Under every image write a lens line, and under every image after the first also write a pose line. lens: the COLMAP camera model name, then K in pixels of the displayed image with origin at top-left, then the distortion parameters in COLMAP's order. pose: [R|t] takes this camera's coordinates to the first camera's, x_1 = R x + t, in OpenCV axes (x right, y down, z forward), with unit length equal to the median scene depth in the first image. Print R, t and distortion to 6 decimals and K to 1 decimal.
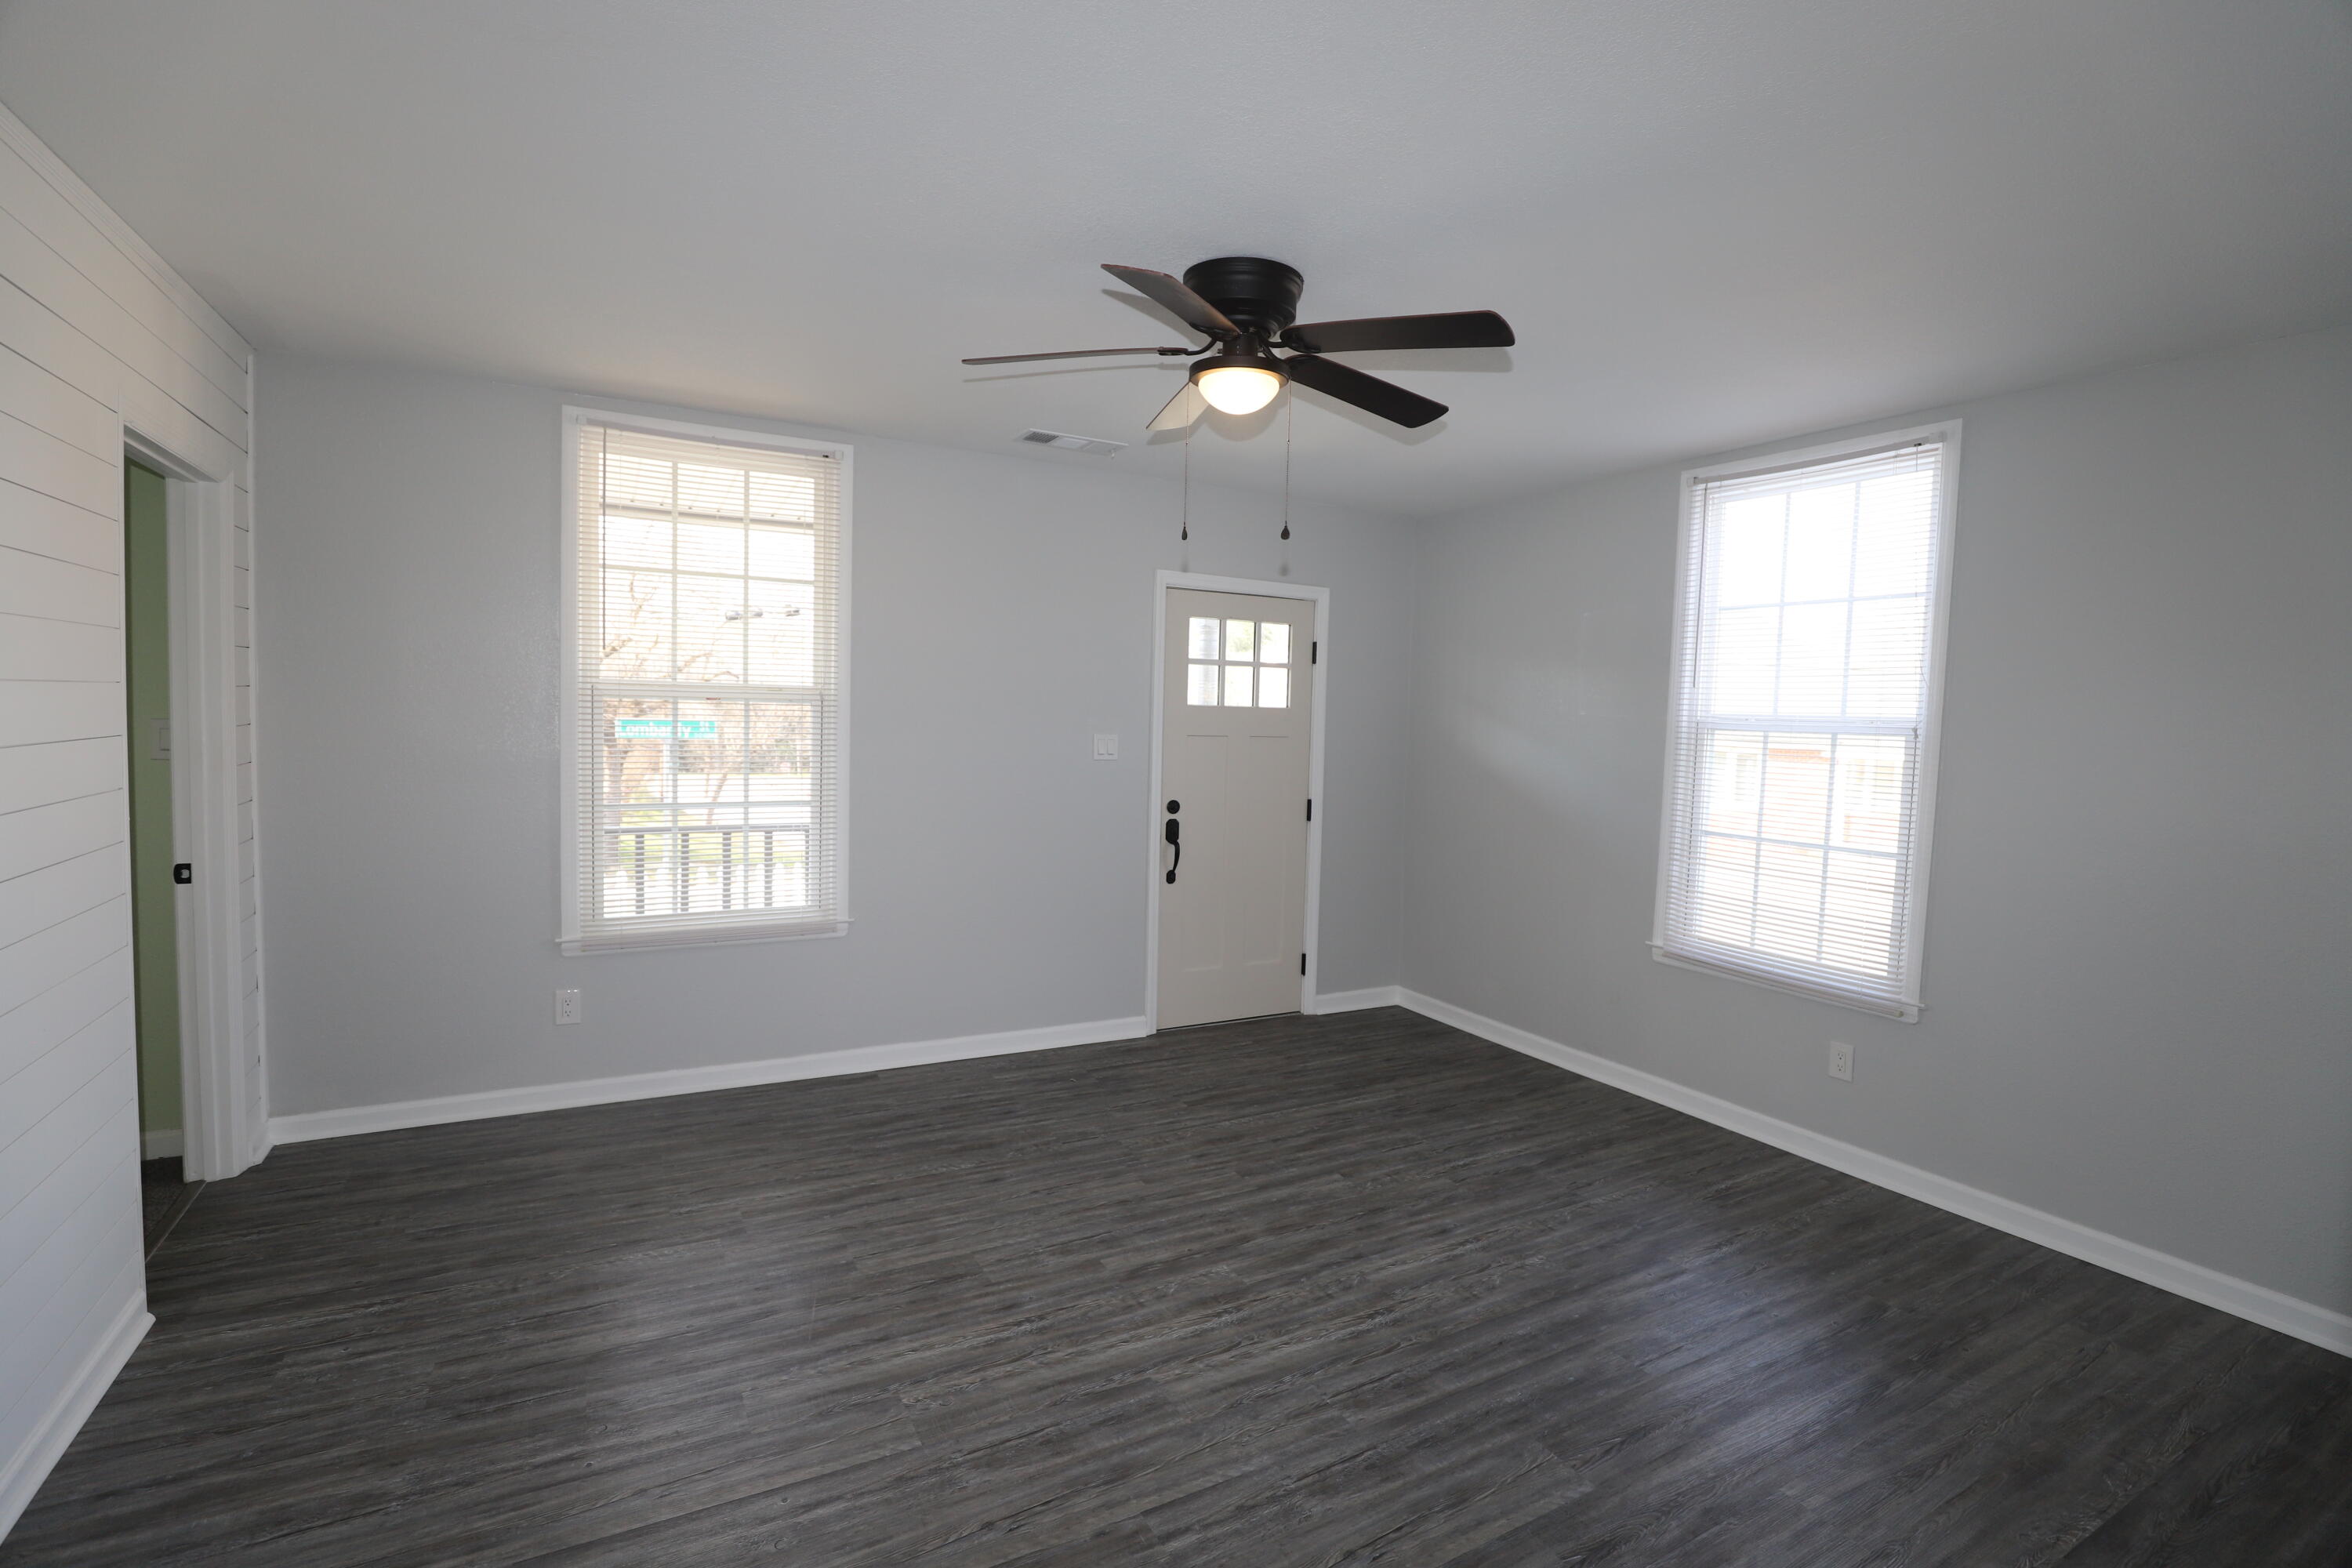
lens RADIAL K [[1079.3, 0, 1188.5], [0, 1079.3, 772.9], [0, 0, 1]] dist [-0.029708, 0.003066]
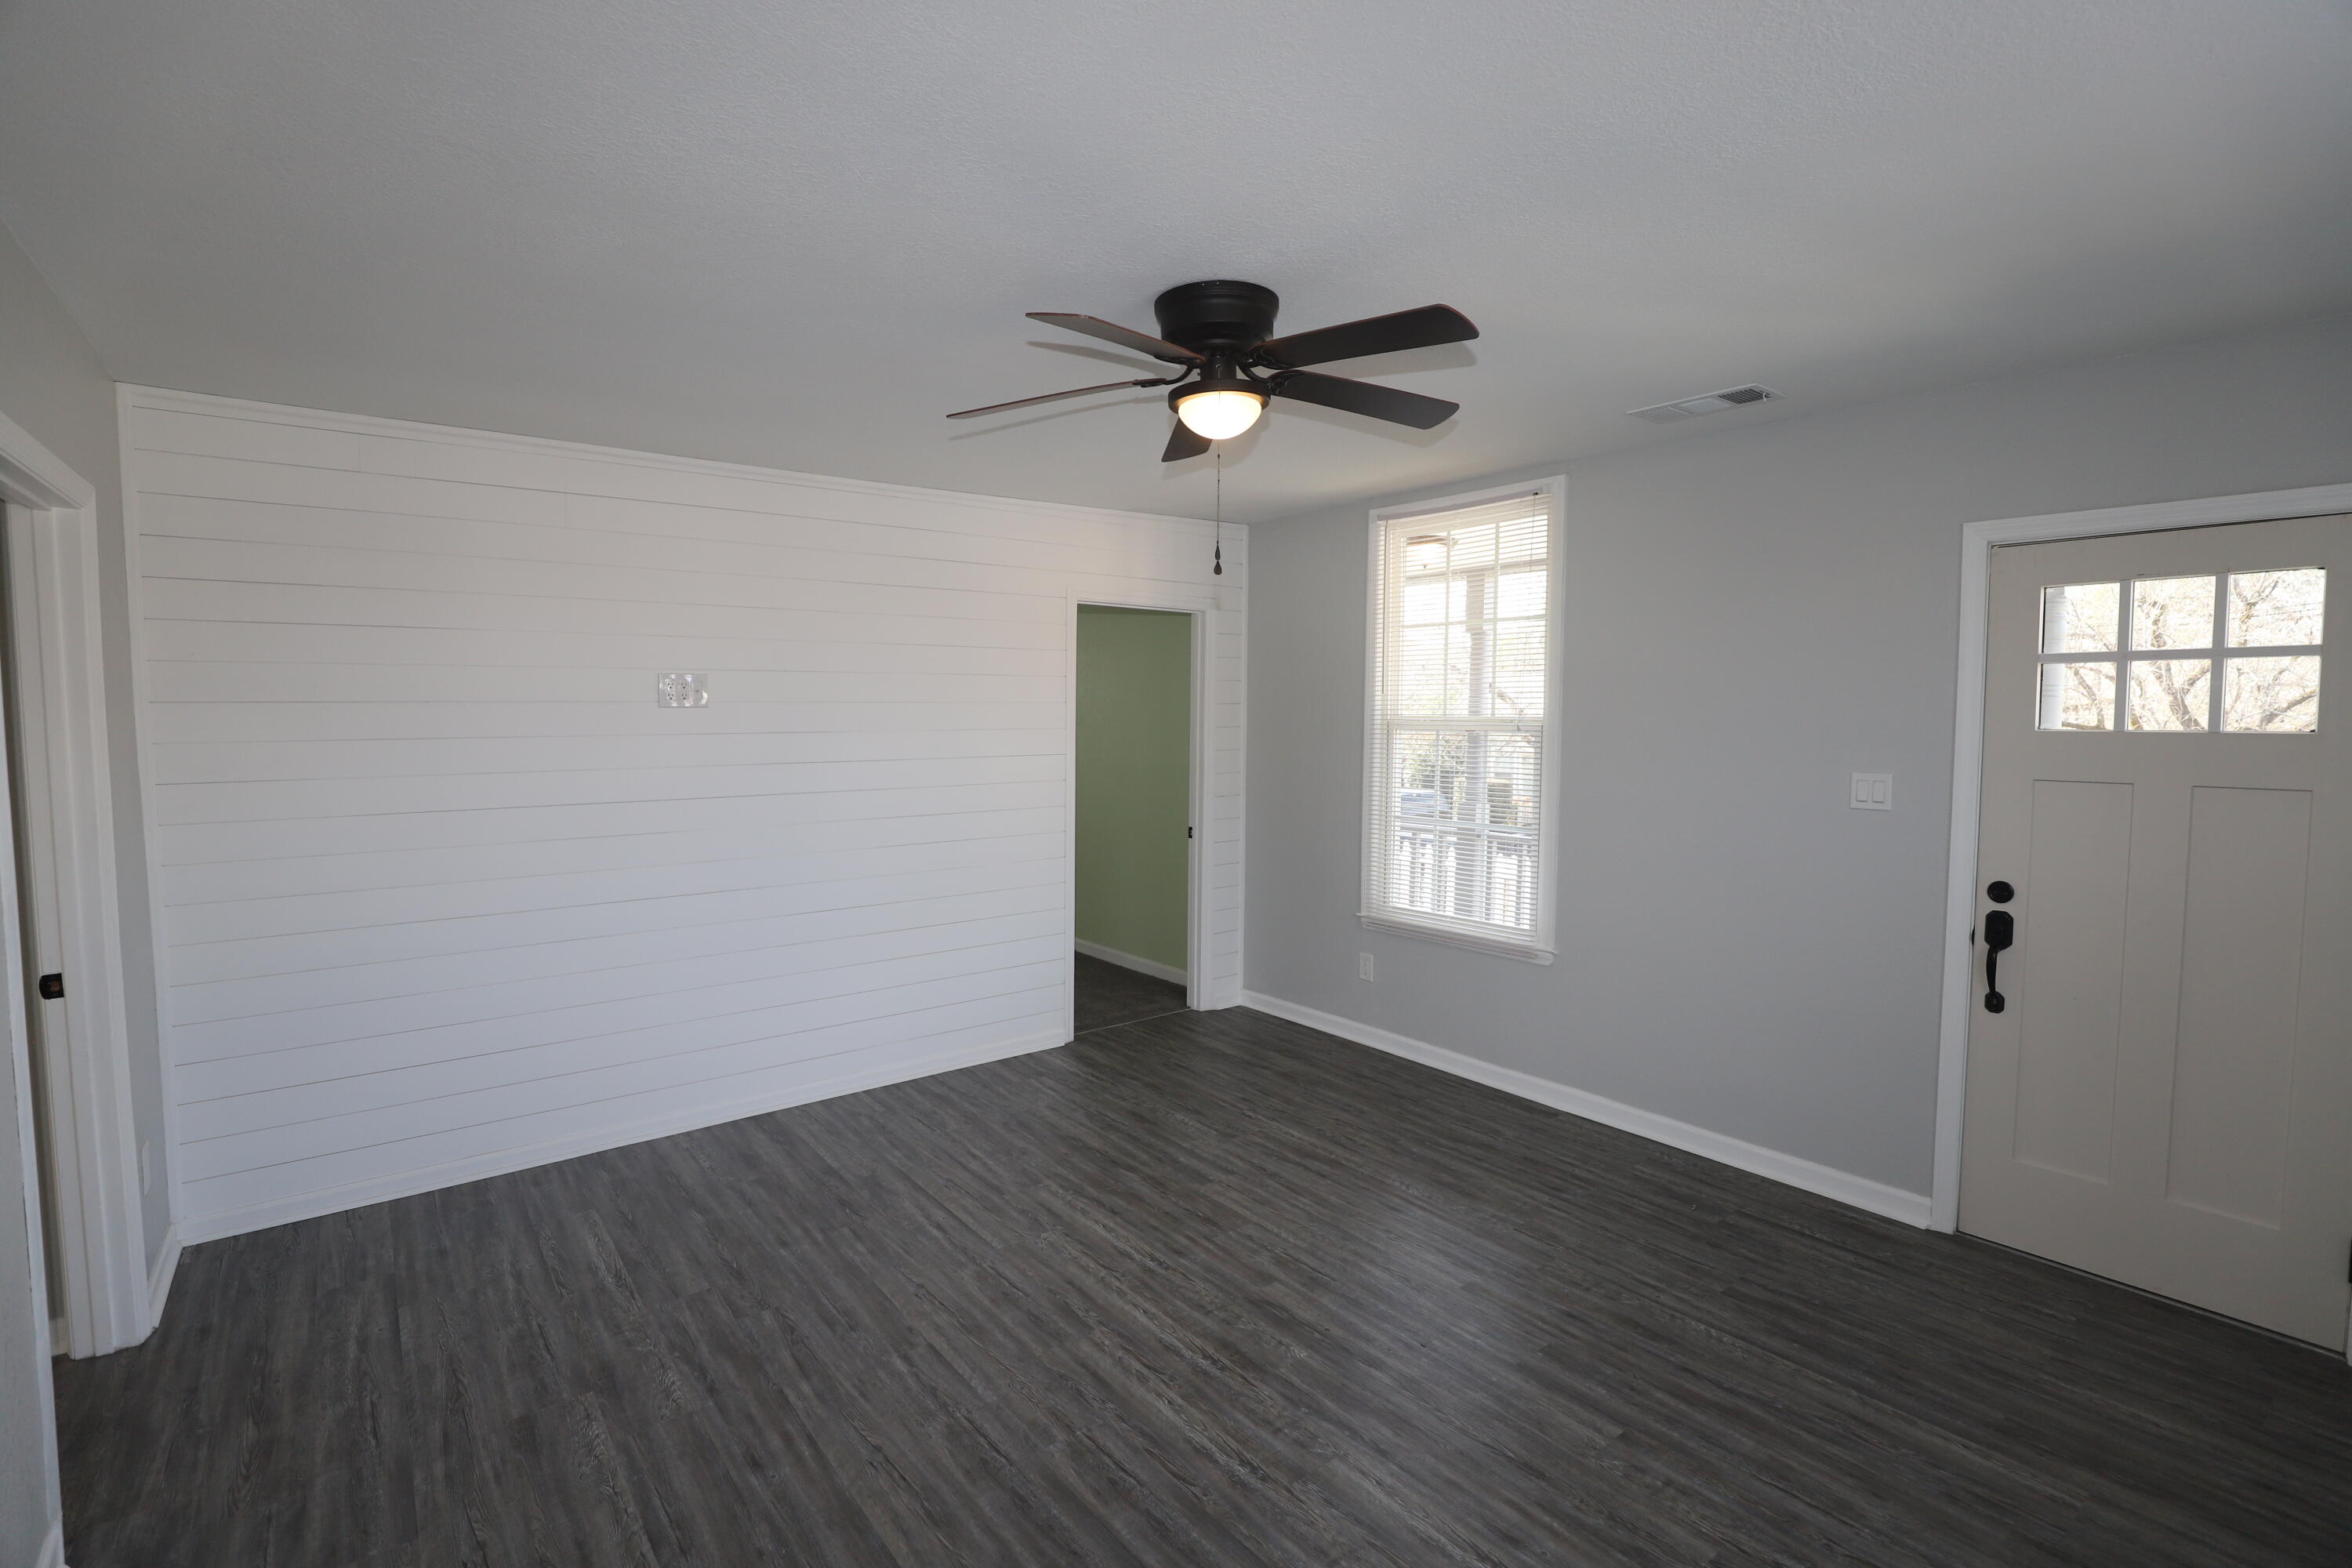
lens RADIAL K [[1079.3, 0, 1177.2], [0, 1079.3, 774.5], [0, 0, 1]] dist [-0.029708, 0.003066]
pose [[0.150596, 0.028747, -0.988177, 0.838812], [-0.052188, 0.998415, 0.021091, -0.040045], [0.987217, 0.048395, 0.151858, 0.684439]]
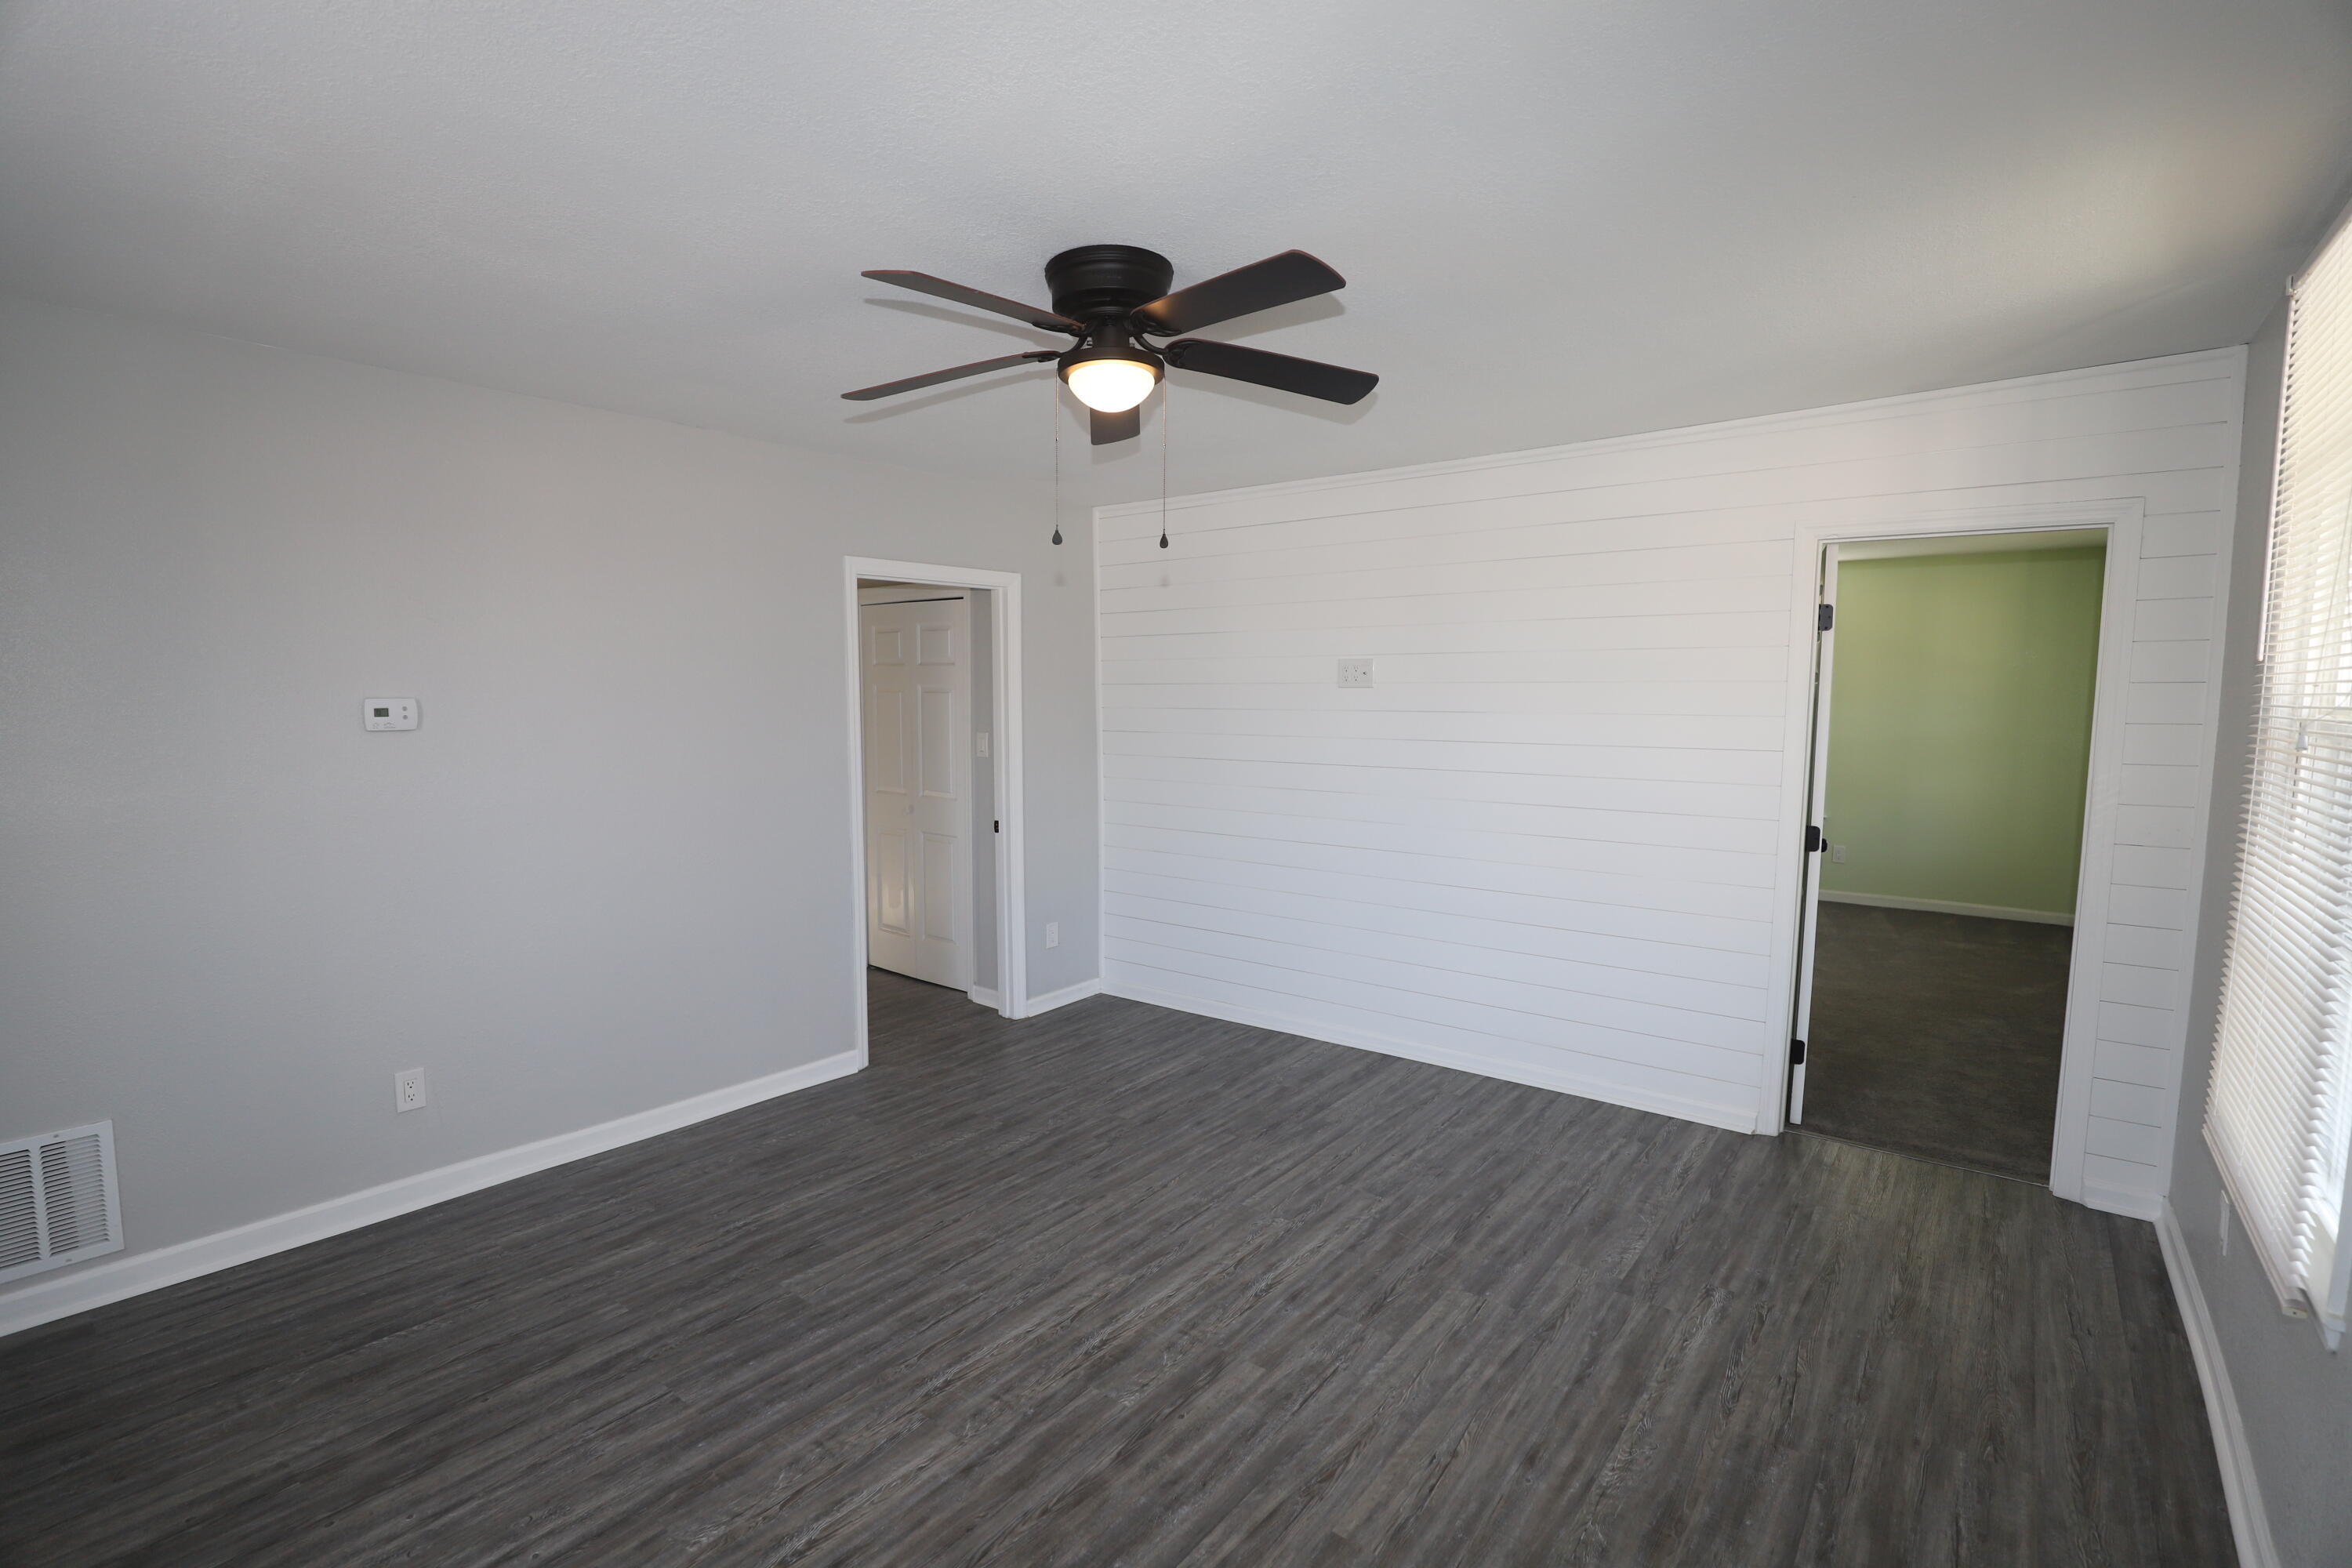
lens RADIAL K [[1079.3, 0, 1188.2], [0, 1079.3, 783.7], [0, 0, 1]] dist [-0.029708, 0.003066]
pose [[-0.921564, 0.004815, -0.388197, 0.287907], [-0.050121, 0.990080, 0.131265, -0.114662], [0.384978, 0.140426, -0.912180, 1.589455]]
